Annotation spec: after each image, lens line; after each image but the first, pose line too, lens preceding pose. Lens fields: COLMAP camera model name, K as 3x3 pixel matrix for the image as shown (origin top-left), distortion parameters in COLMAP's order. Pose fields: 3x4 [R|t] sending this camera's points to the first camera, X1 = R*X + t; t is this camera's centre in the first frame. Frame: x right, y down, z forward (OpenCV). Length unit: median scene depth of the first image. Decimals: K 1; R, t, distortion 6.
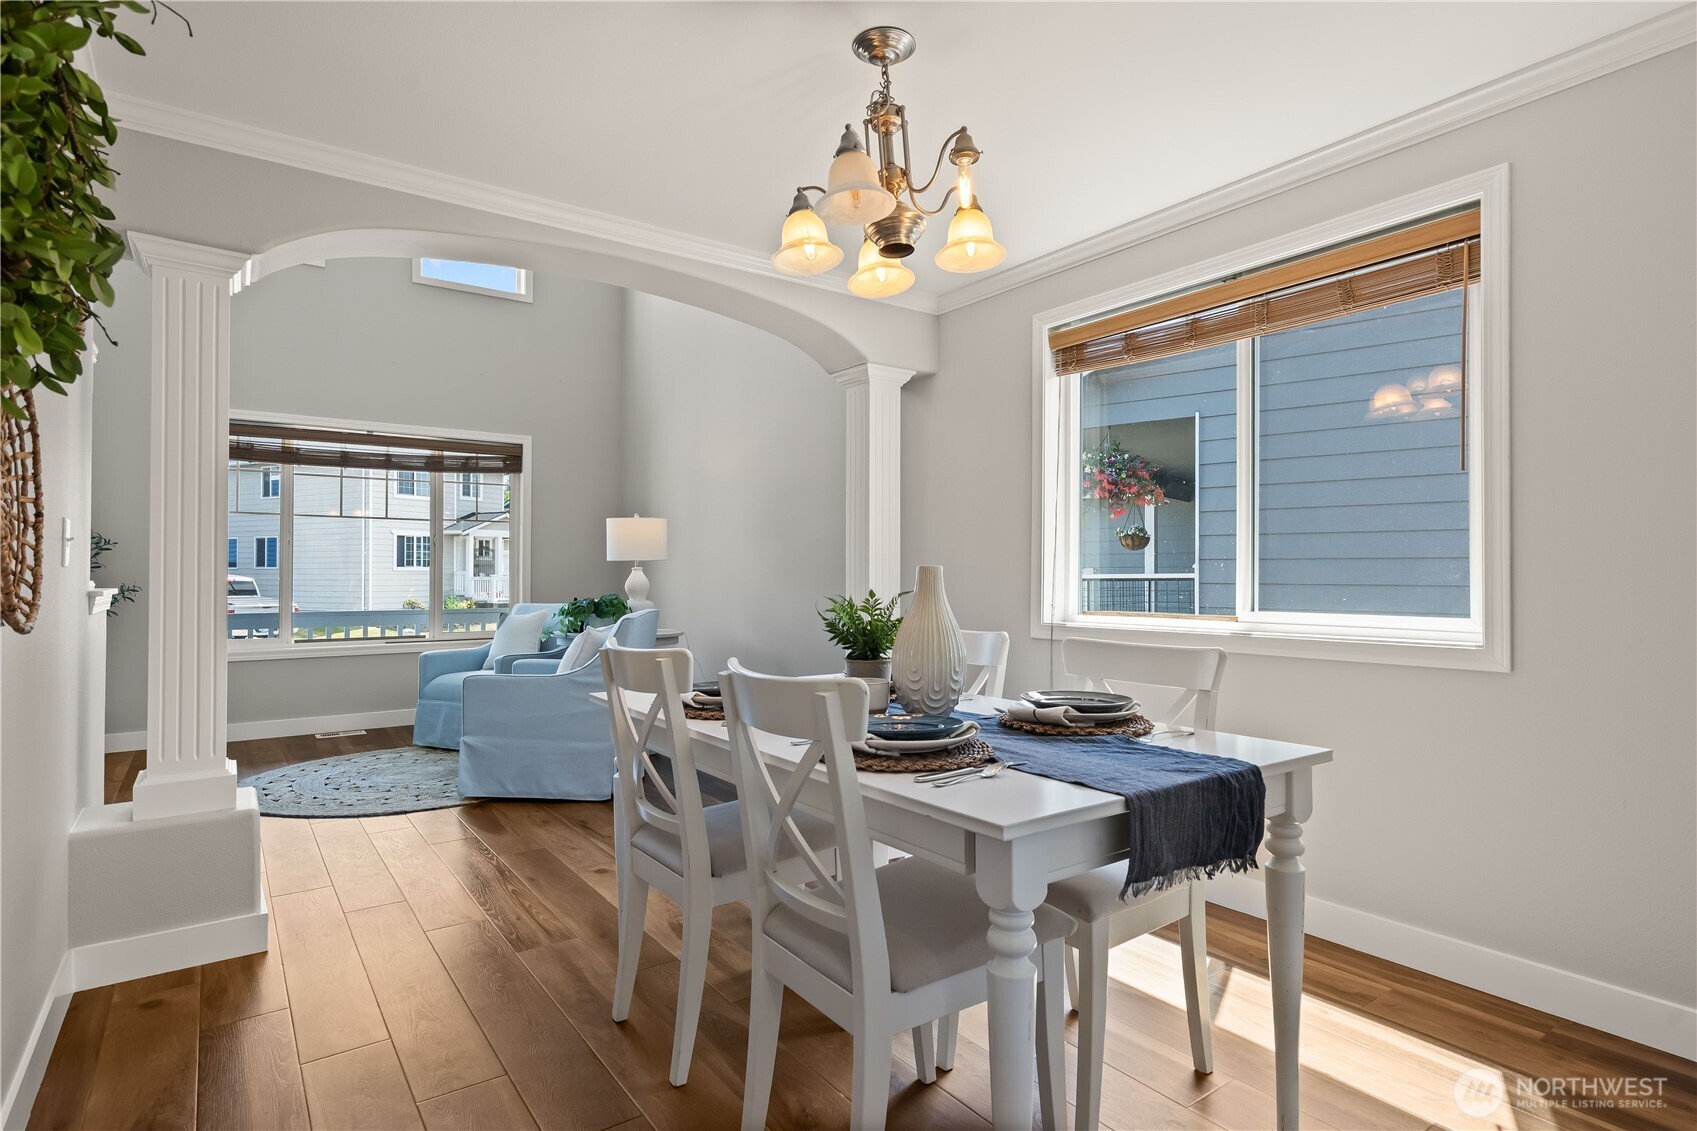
lens RADIAL K [[905.0, 0, 848.5], [0, 905.0, 565.5], [0, 0, 1]] dist [0.003905, 0.000832]
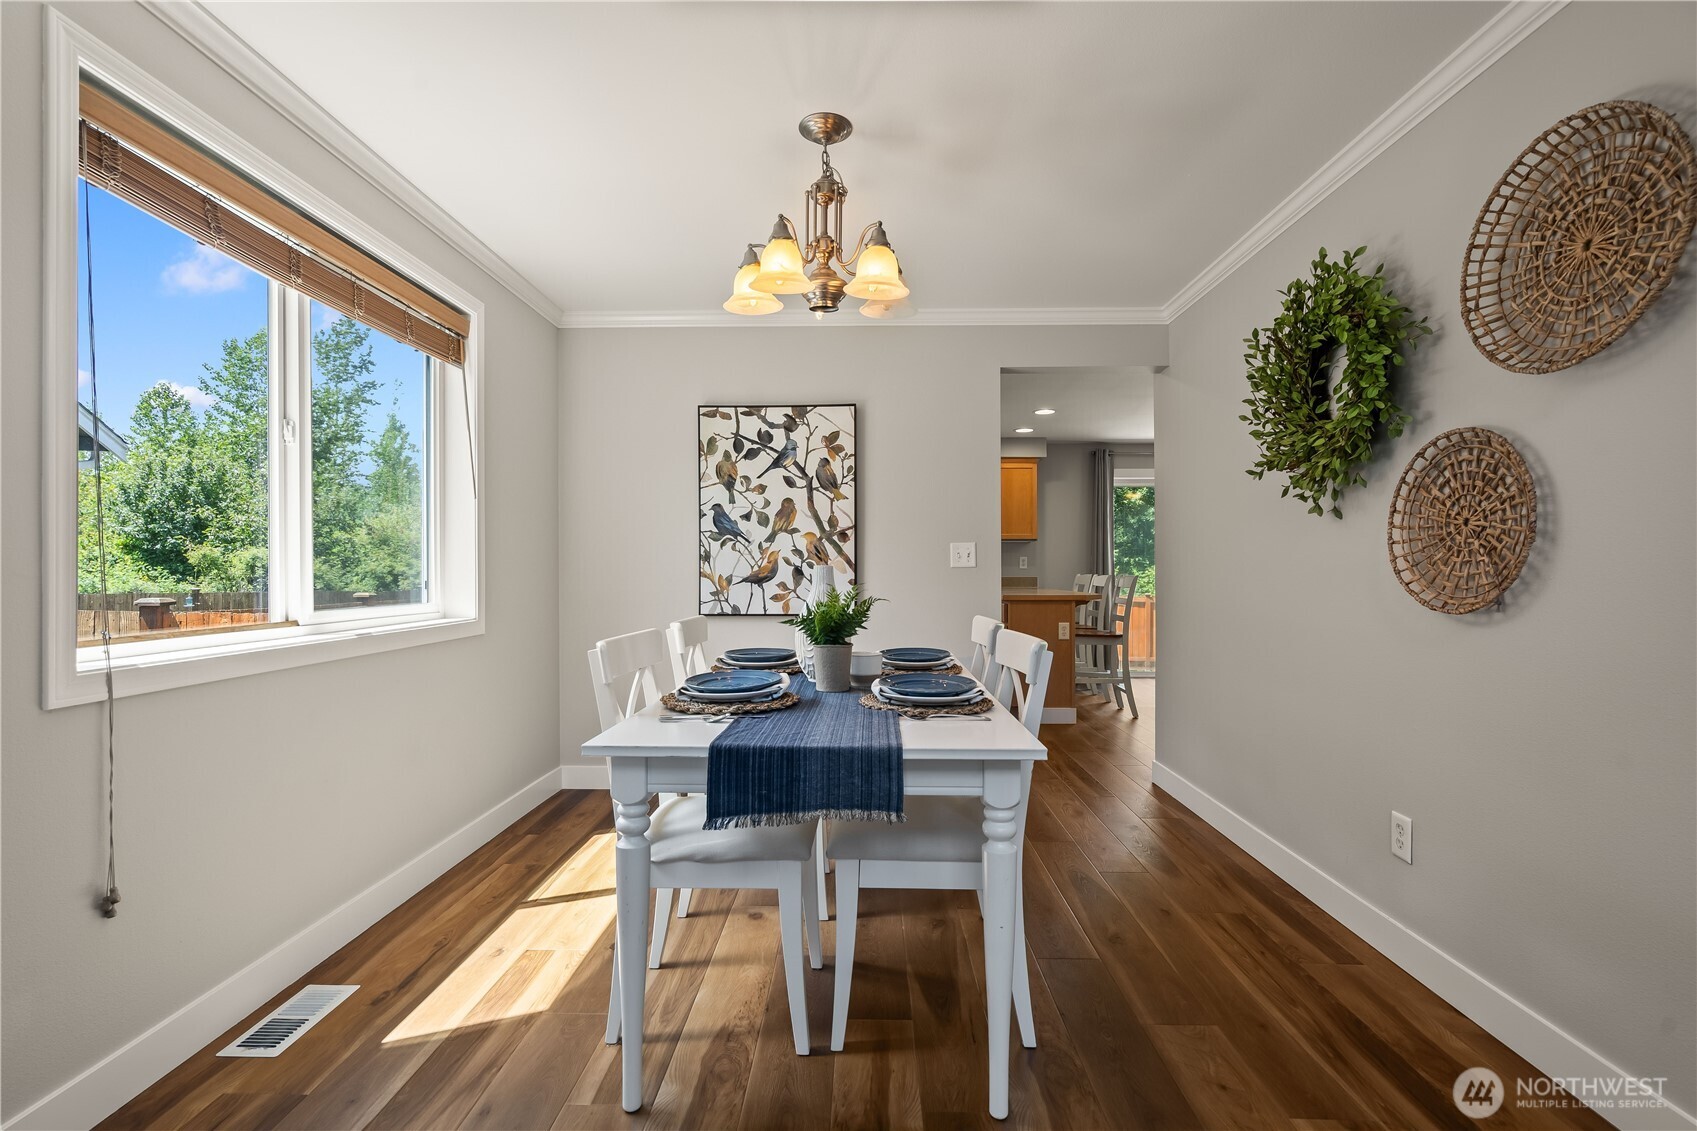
lens RADIAL K [[784.1, 0, 837.7], [0, 784.1, 571.6], [0, 0, 1]] dist [0.002157, 0.001010]
pose [[-0.800134, -0.008131, 0.599766, -0.547969], [-0.016169, 0.999837, -0.008016, 0.011184], [-0.599603, -0.016112, -0.800135, 1.669942]]
